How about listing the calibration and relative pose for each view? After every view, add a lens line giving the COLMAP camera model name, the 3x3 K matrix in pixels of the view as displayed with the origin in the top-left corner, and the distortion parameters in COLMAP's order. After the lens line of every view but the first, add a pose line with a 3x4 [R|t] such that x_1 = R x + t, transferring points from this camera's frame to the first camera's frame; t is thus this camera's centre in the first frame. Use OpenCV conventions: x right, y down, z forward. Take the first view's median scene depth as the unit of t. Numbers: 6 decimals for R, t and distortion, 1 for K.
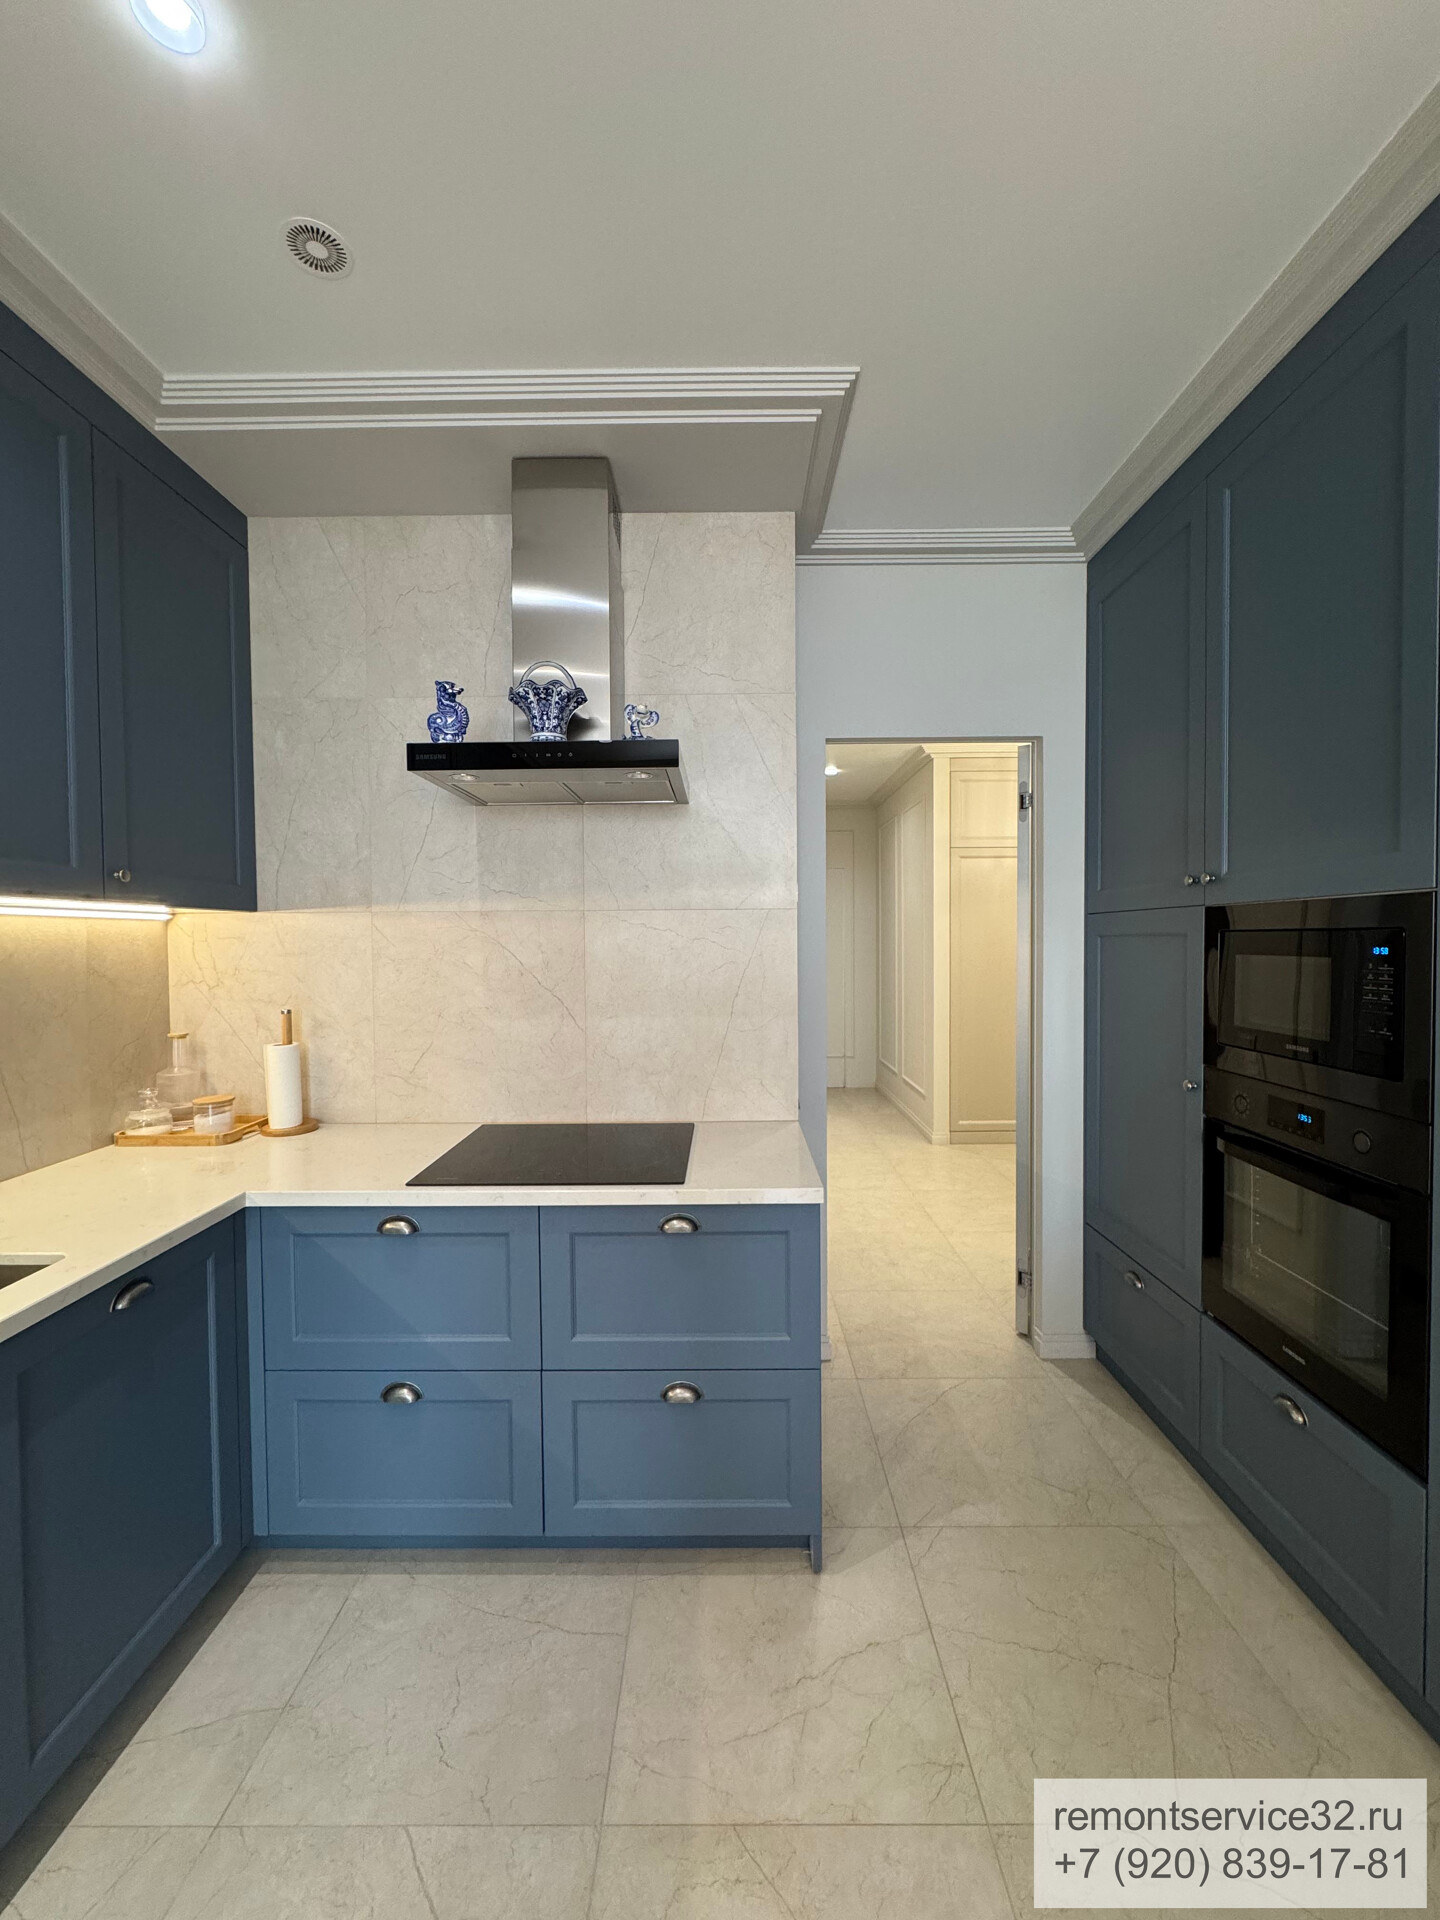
lens RADIAL K [[769.9, 0, 718.0], [0, 769.9, 958.0], [0, 0, 1]] dist [-0.002091, 0.000620]
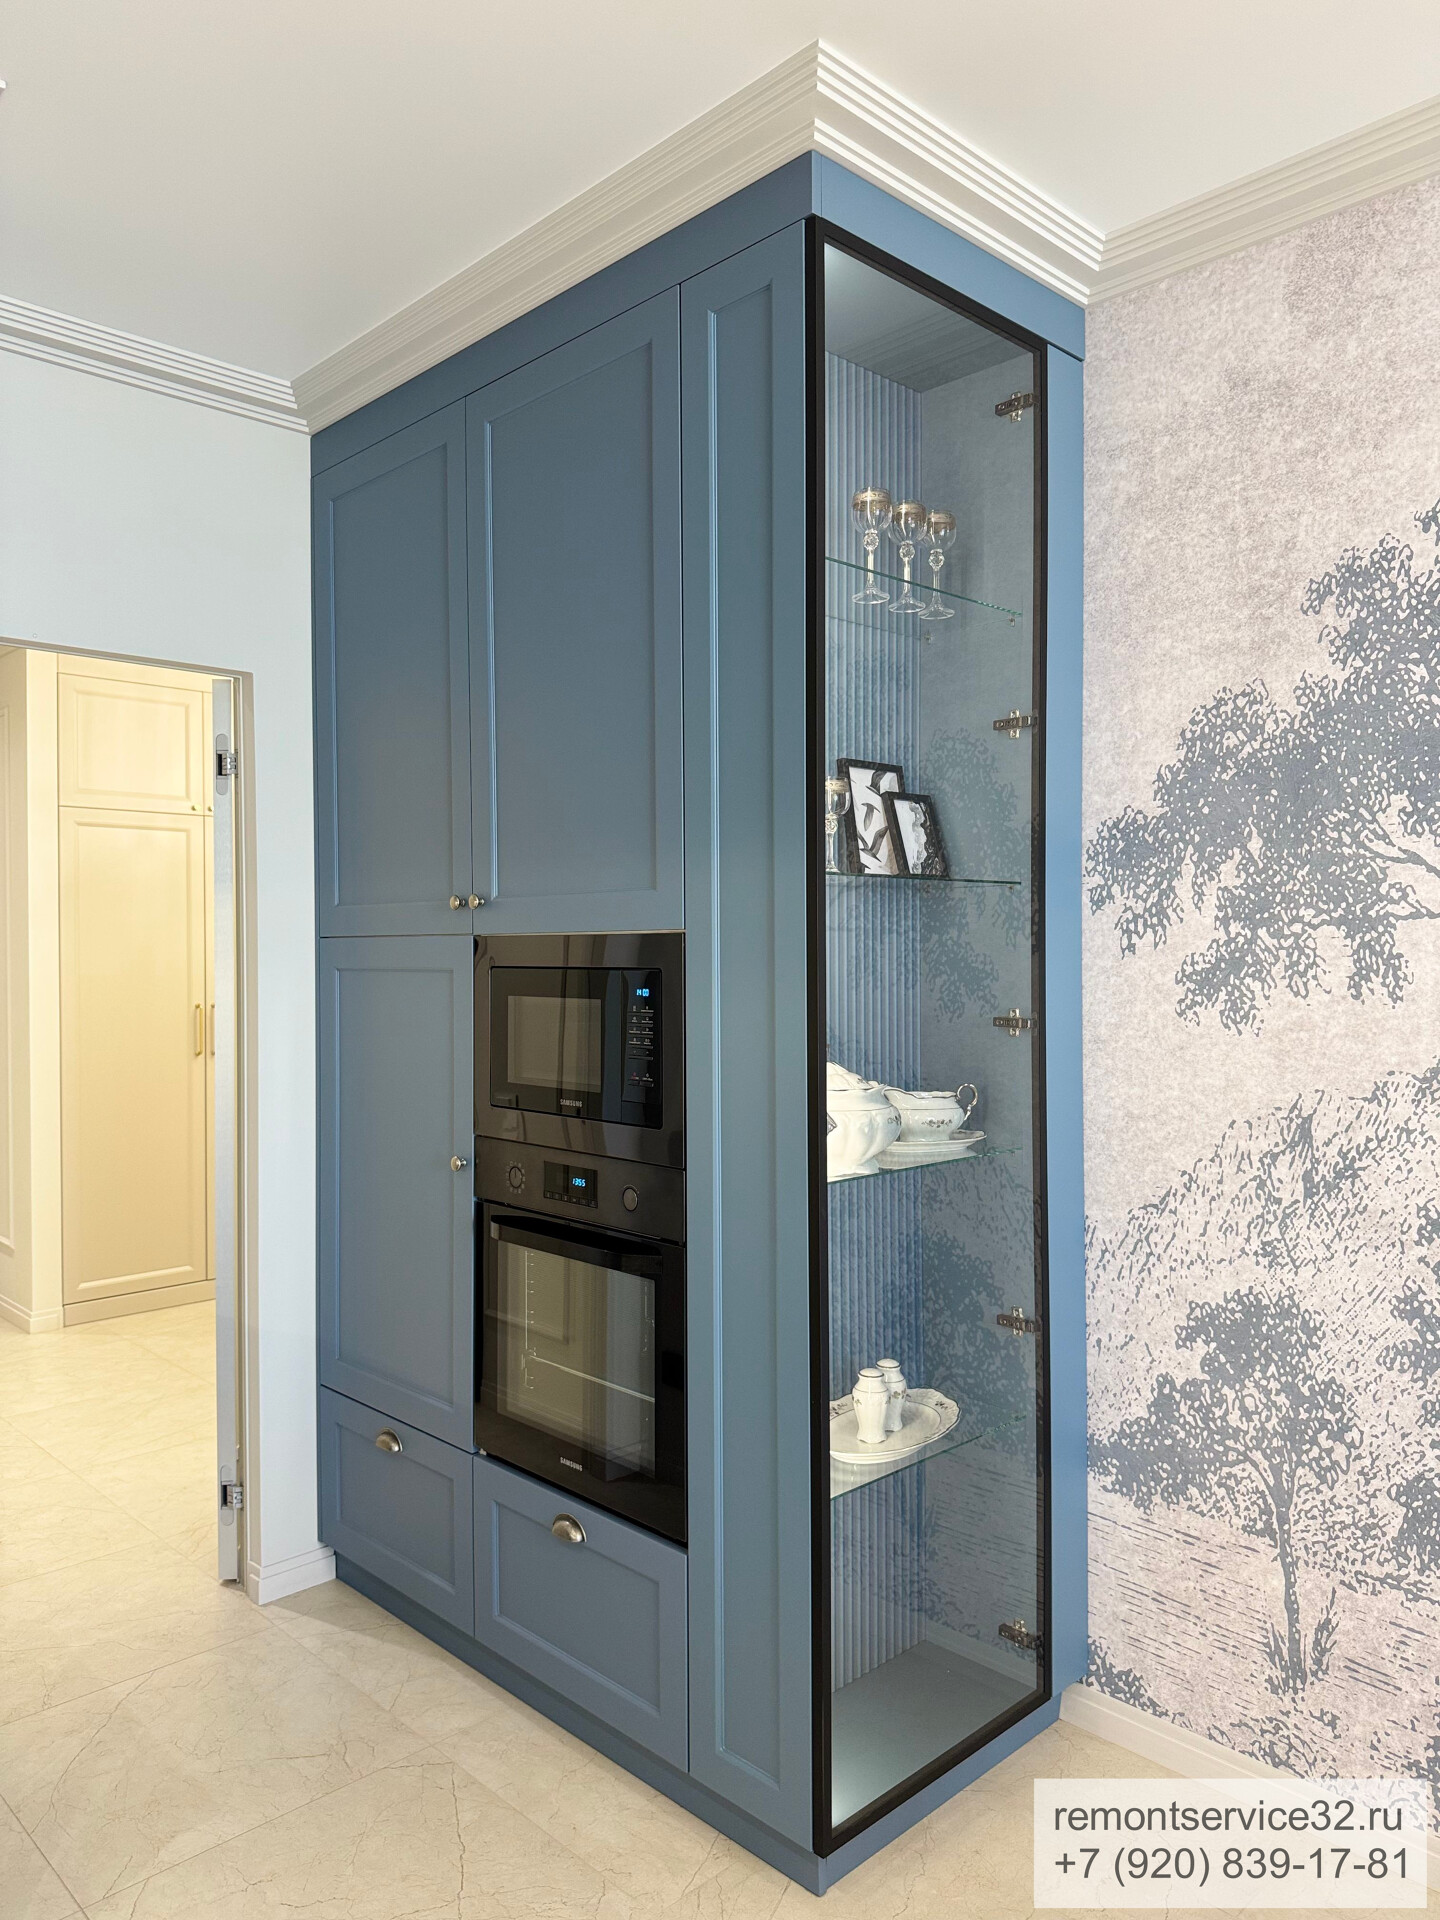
lens RADIAL K [[1338.1, 0, 722.4], [0, 1338.1, 967.1], [0, 0, 1]] dist [0.002578, -0.032885]
pose [[0.712536, -0.004839, 0.701619, -0.153160], [0.018053, 0.999772, -0.011439, -0.013323], [-0.701404, 0.020817, 0.712460, -0.167277]]
